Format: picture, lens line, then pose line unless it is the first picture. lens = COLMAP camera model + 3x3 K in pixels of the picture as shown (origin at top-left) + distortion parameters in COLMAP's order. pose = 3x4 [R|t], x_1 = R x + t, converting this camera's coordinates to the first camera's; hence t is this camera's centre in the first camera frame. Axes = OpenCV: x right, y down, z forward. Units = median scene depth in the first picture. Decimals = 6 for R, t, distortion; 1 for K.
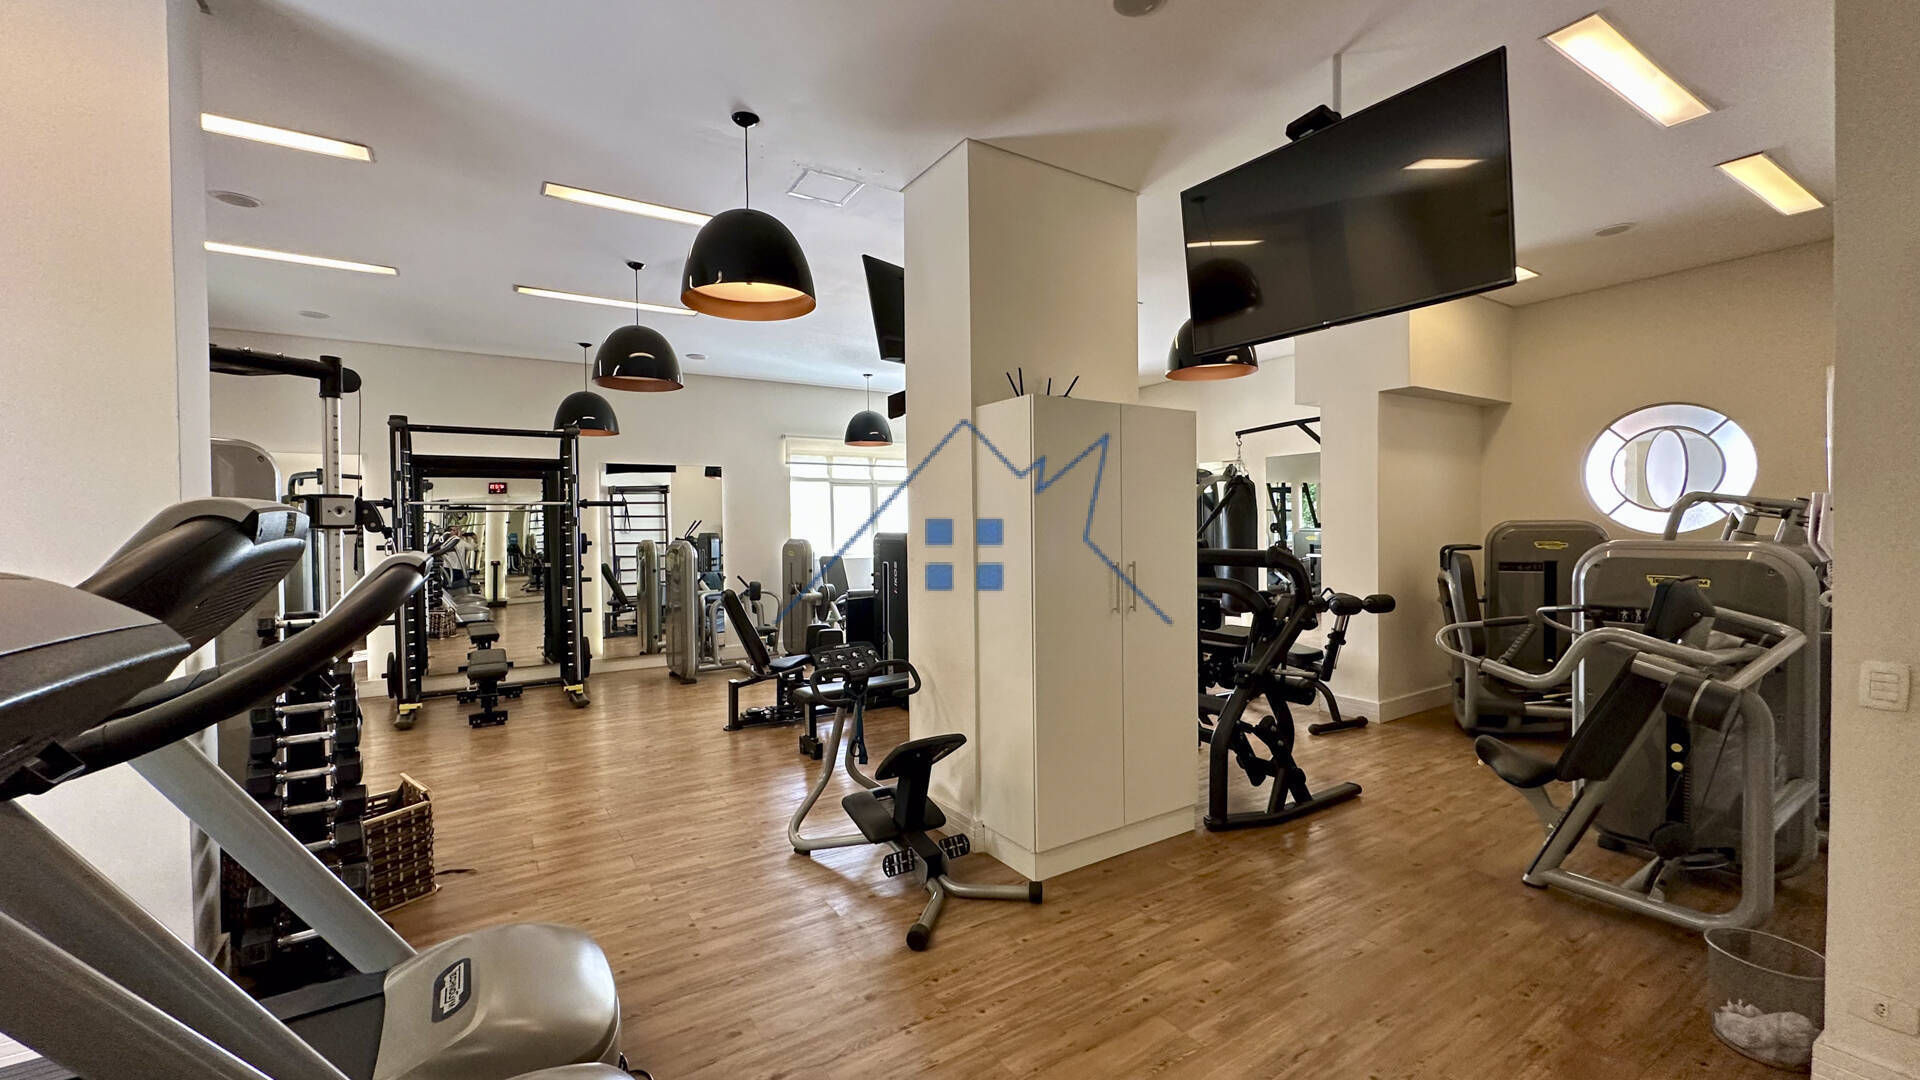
lens RADIAL K [[765.8, 0, 965.1], [0, 765.8, 534.7], [0, 0, 1]] dist [0.012837, 0.000302]
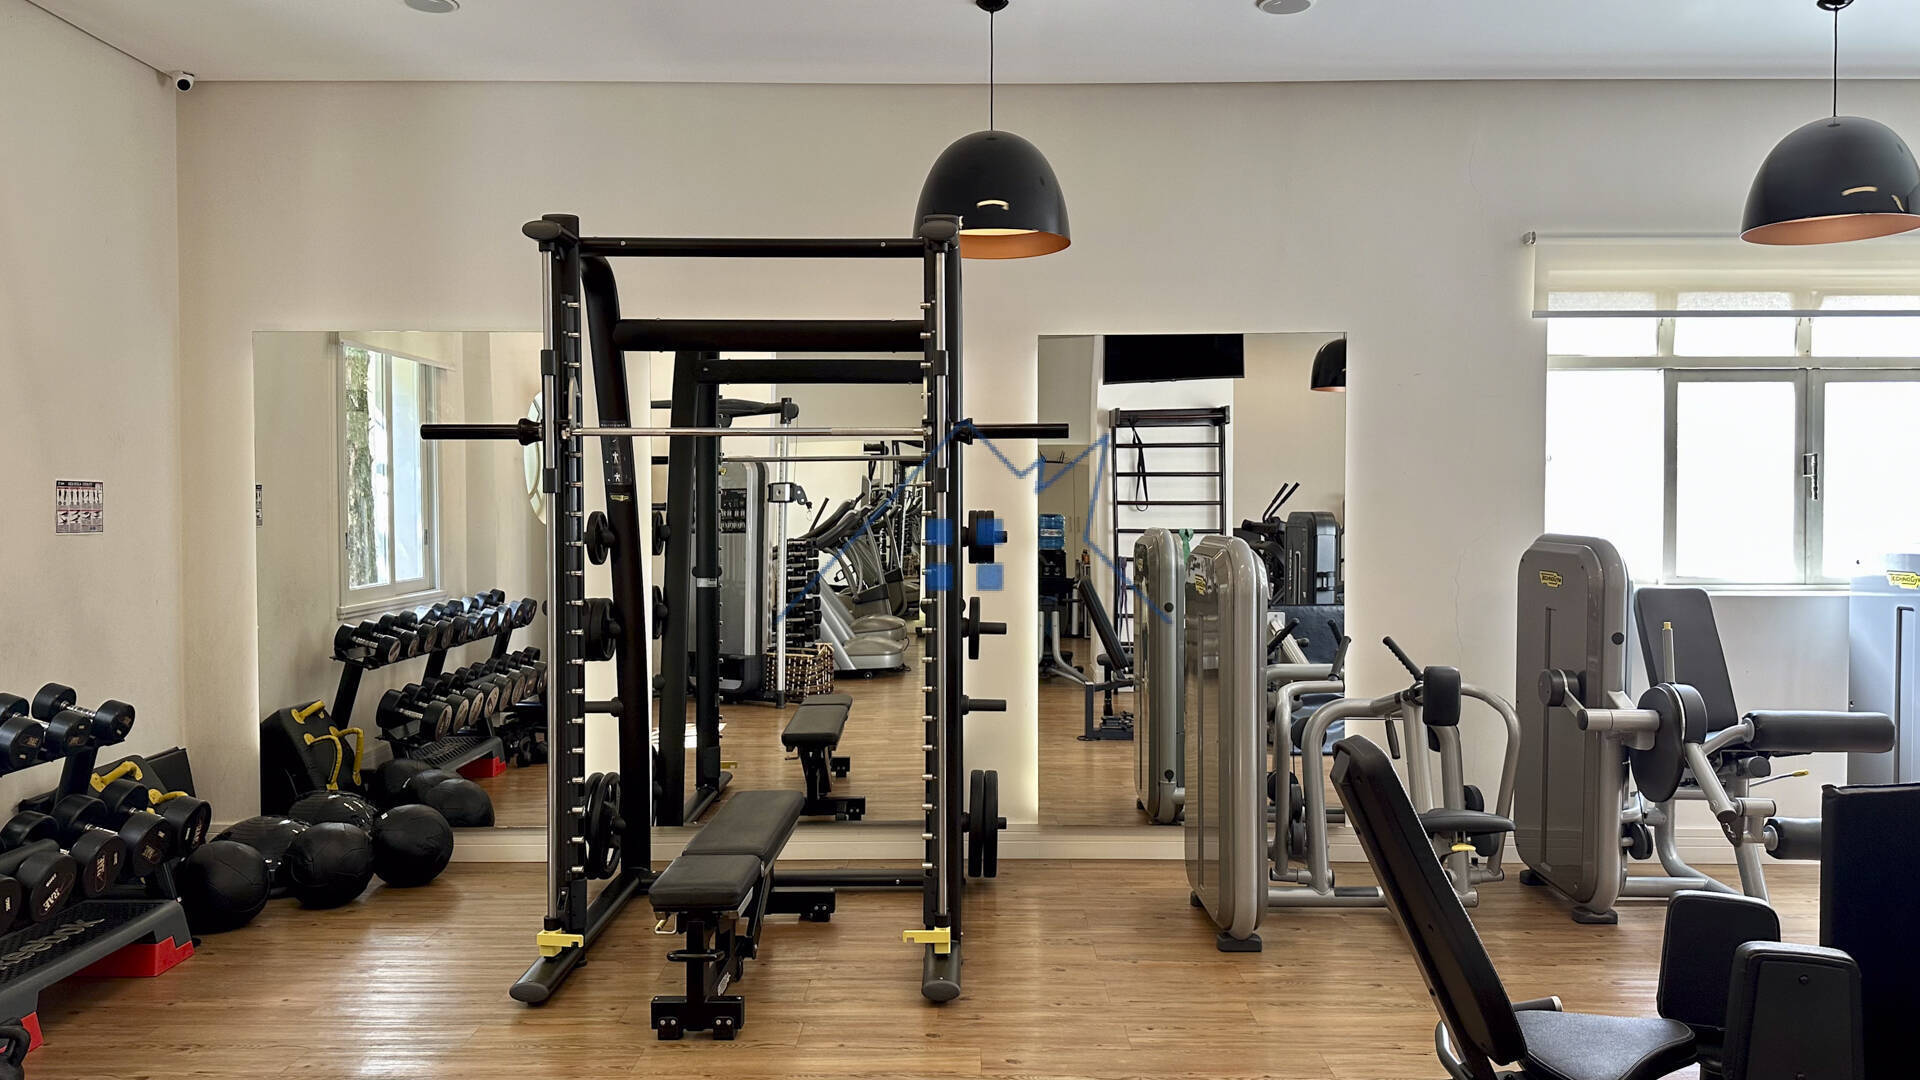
lens RADIAL K [[1306.6, 0, 953.6], [0, 1306.6, 537.2], [0, 0, 1]] dist [0.098612, -0.143439]
pose [[0.827816, 0.025912, -0.560401, -0.104256], [-0.015290, 0.999604, 0.023634, -0.003171], [0.560791, -0.010996, 0.827884, 0.332119]]
